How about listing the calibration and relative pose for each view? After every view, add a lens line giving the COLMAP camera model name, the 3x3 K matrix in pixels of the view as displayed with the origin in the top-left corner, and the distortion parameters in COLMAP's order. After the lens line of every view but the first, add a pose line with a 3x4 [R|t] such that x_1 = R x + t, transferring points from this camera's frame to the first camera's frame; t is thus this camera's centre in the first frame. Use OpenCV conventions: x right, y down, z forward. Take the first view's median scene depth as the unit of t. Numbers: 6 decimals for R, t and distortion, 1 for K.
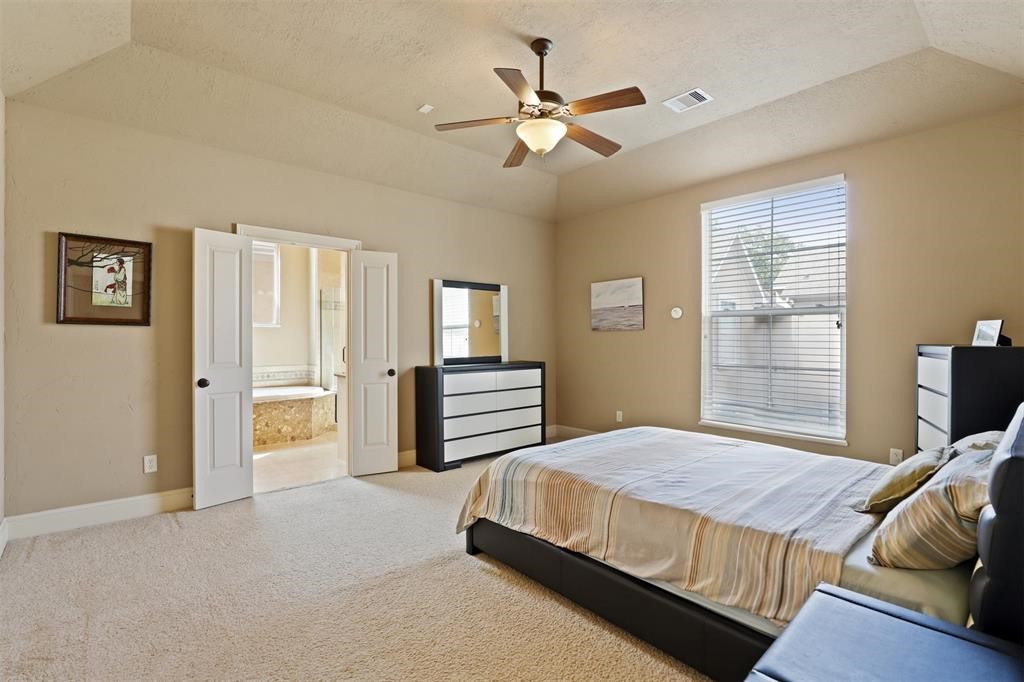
lens RADIAL K [[476.7, 0, 513.5], [0, 476.7, 338.9], [0, 0, 1]] dist [-0.012883, 0.002198]
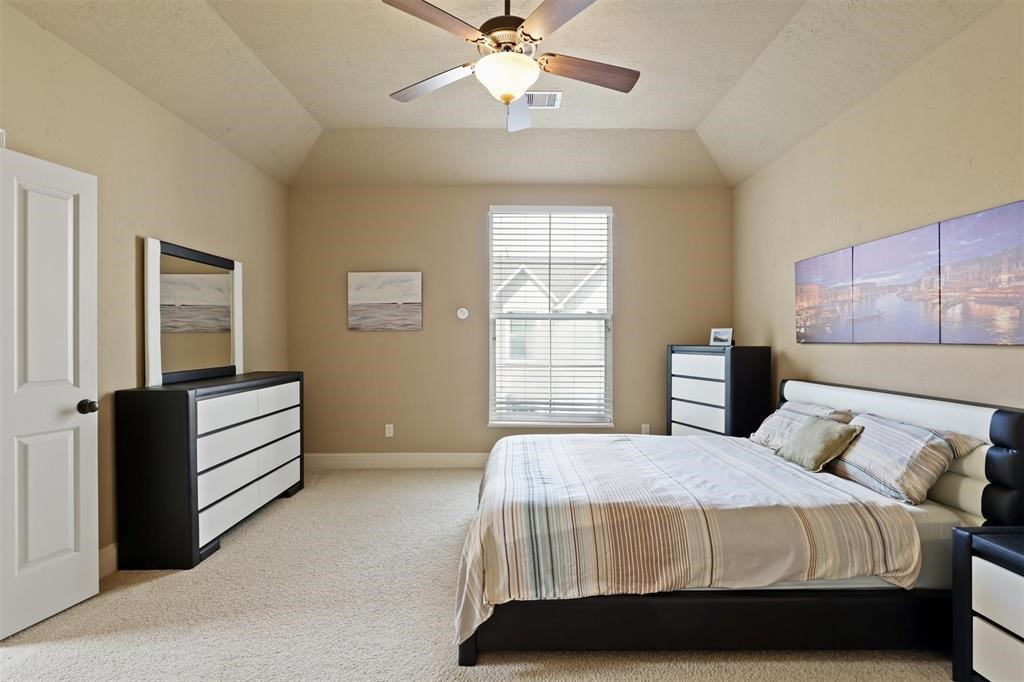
lens RADIAL K [[476.7, 0, 513.6], [0, 476.7, 340.8], [0, 0, 1]] dist [-0.012883, 0.002198]
pose [[0.654379, -0.000385, 0.756166, -0.342357], [-0.000785, 0.999999, 0.001188, -0.001292], [-0.756166, -0.001371, 0.654378, 0.322433]]
